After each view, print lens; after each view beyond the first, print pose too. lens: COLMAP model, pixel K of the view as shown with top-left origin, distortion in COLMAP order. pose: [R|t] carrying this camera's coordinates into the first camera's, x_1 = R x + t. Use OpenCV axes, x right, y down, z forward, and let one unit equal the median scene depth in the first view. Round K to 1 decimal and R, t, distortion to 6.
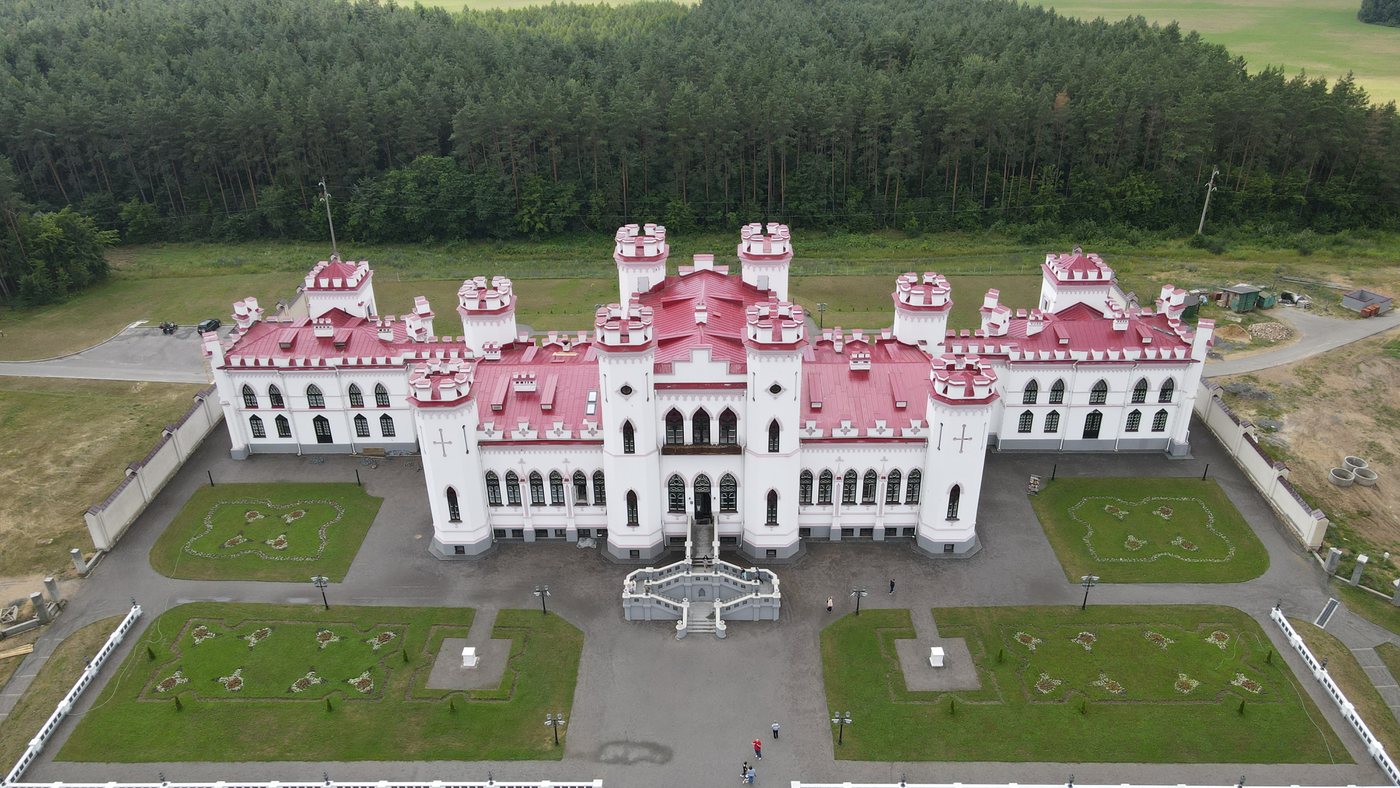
lens RADIAL K [[1030.3, 0, 702.3], [0, 1030.3, 397.0], [0, 0, 1]] dist [0.003291, 0.020747]
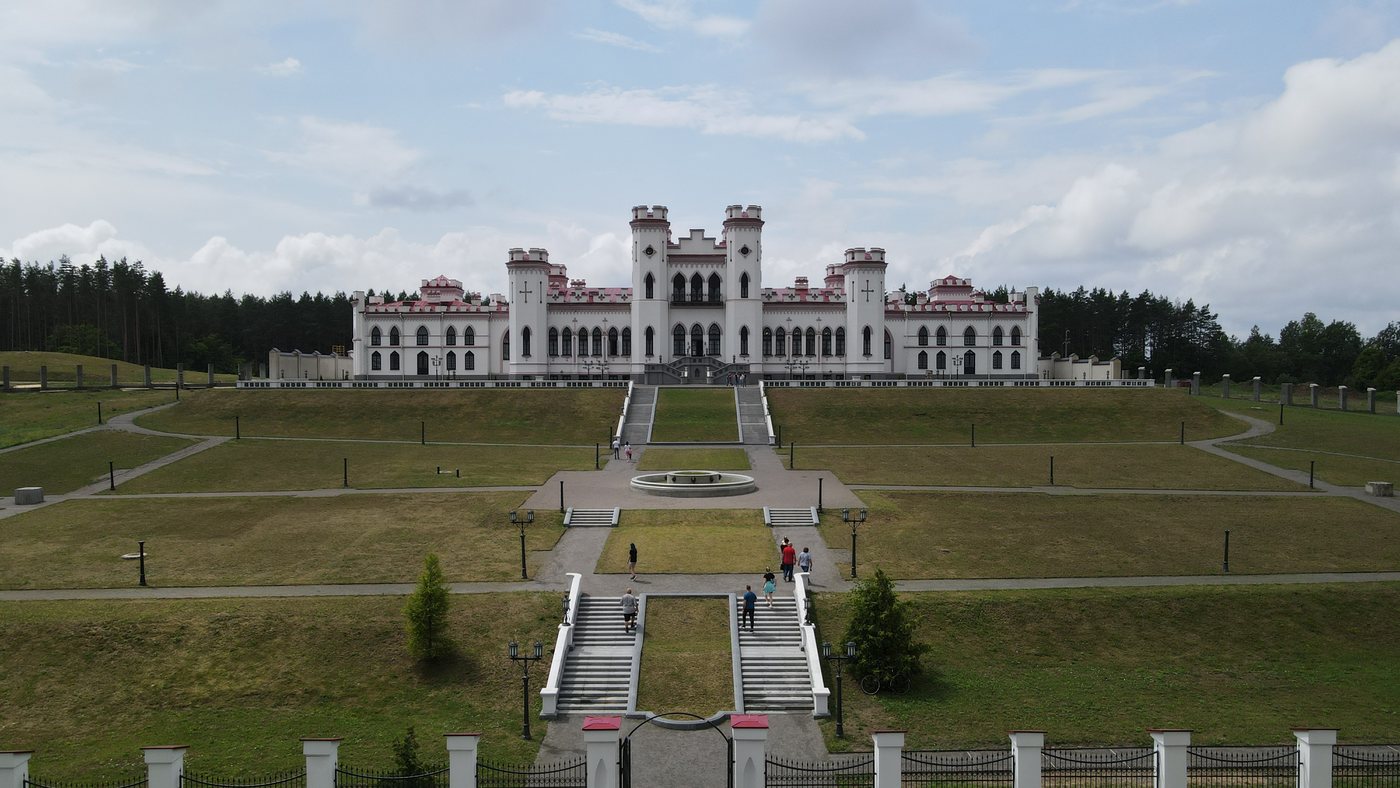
lens RADIAL K [[1030.3, 0, 702.1], [0, 1030.3, 402.0], [0, 0, 1]] dist [0.003291, 0.020747]
pose [[0.999708, 0.011059, 0.021466, -0.022844], [-0.000016, 0.889254, -0.457413, 0.834130], [-0.024147, 0.457279, 0.888995, -0.263667]]
